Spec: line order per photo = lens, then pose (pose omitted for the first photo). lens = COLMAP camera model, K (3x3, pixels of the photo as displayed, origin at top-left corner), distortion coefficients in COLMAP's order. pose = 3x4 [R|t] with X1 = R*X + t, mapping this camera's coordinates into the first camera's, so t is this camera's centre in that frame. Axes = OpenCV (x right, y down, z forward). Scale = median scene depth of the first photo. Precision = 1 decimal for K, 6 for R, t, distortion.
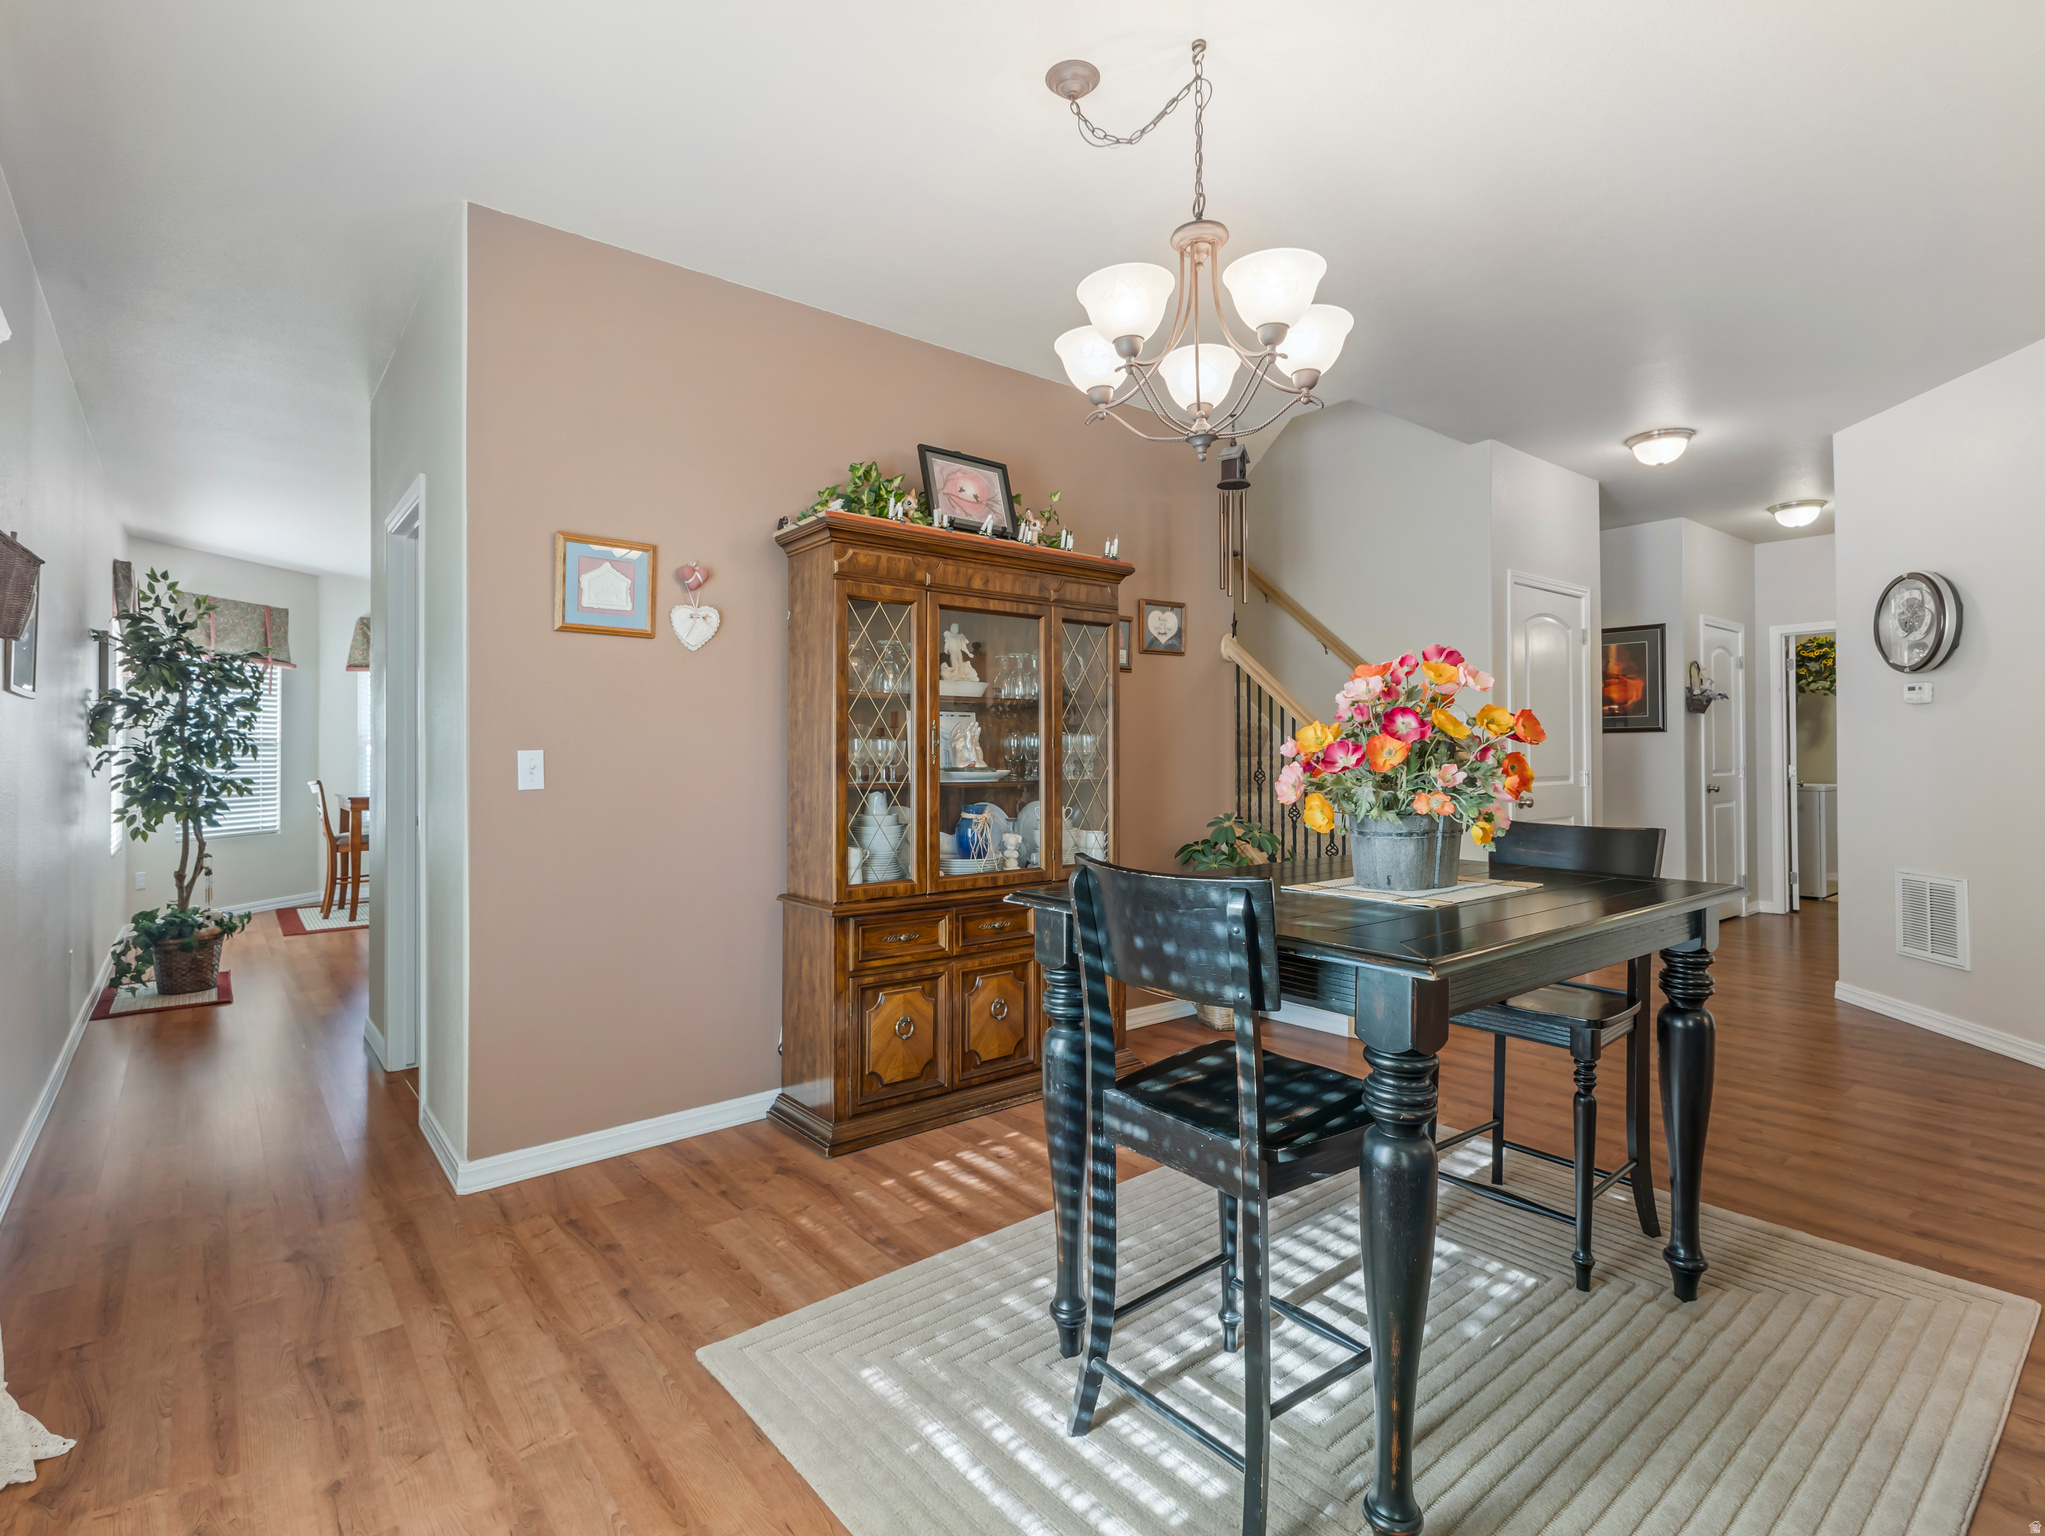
lens RADIAL K [[998.2, 0, 1021.5], [0, 998.2, 766.1], [0, 0, 1]] dist [0.009656, -0.000881]
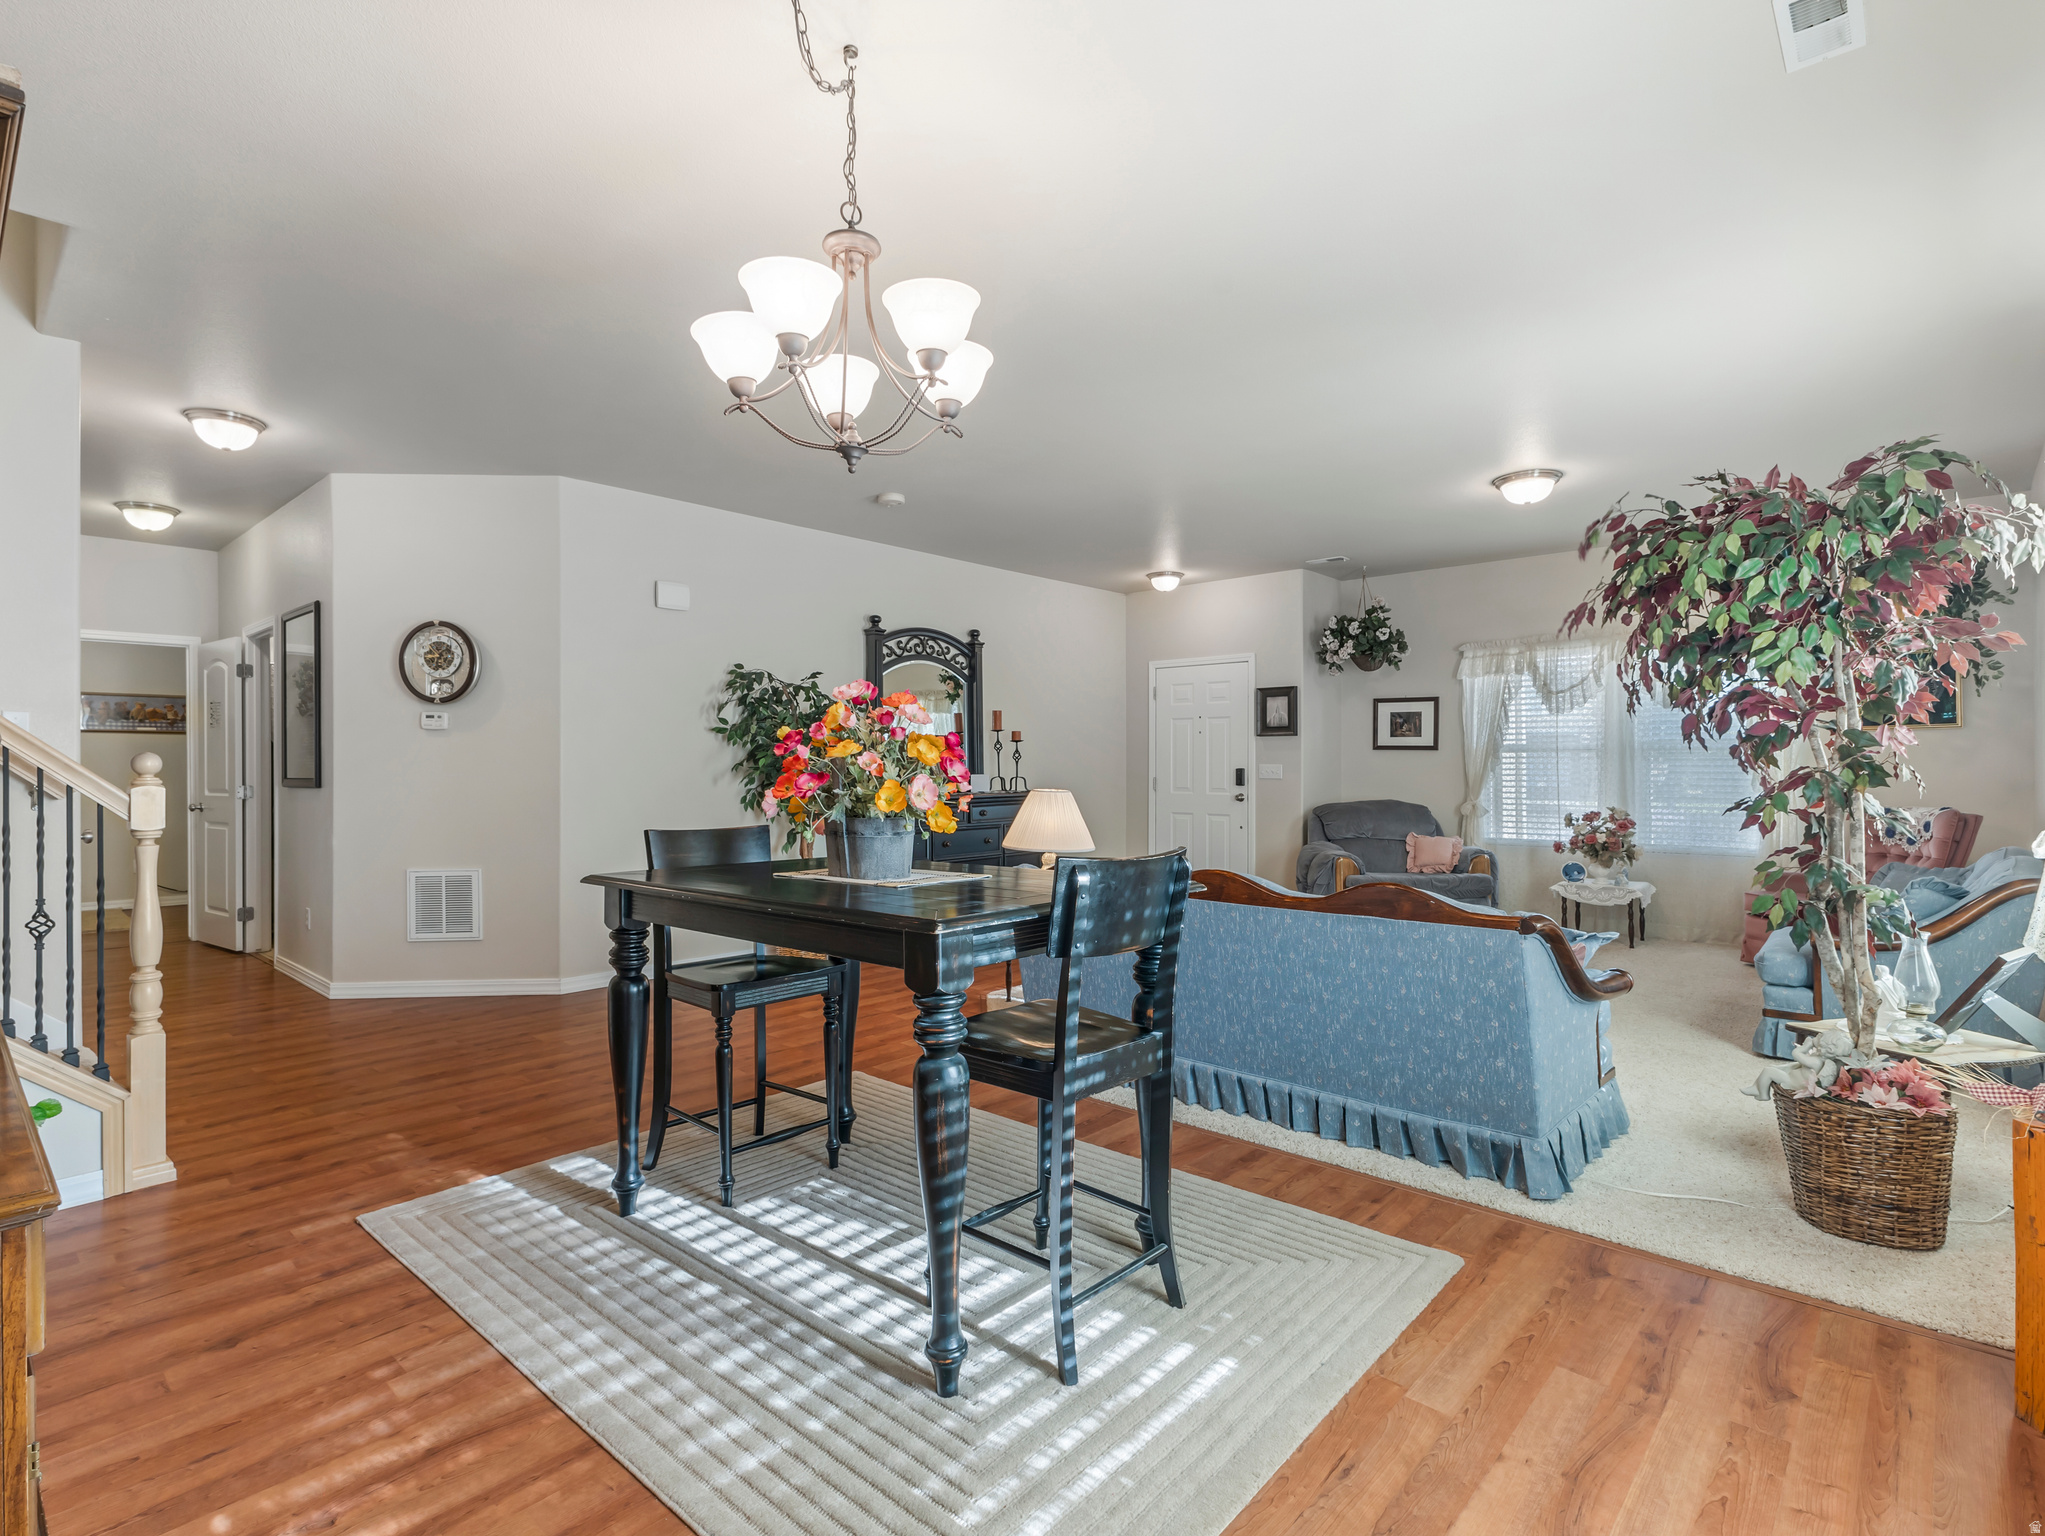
lens RADIAL K [[1018.5, 0, 1018.7], [0, 1018.5, 762.8], [0, 0, 1]] dist [0.011998, -0.000976]
pose [[-0.153865, 0.009484, 0.988046, -0.436254], [0.011504, 0.999903, -0.007806, -0.004140], [-0.988025, 0.010165, -0.153959, 0.505850]]
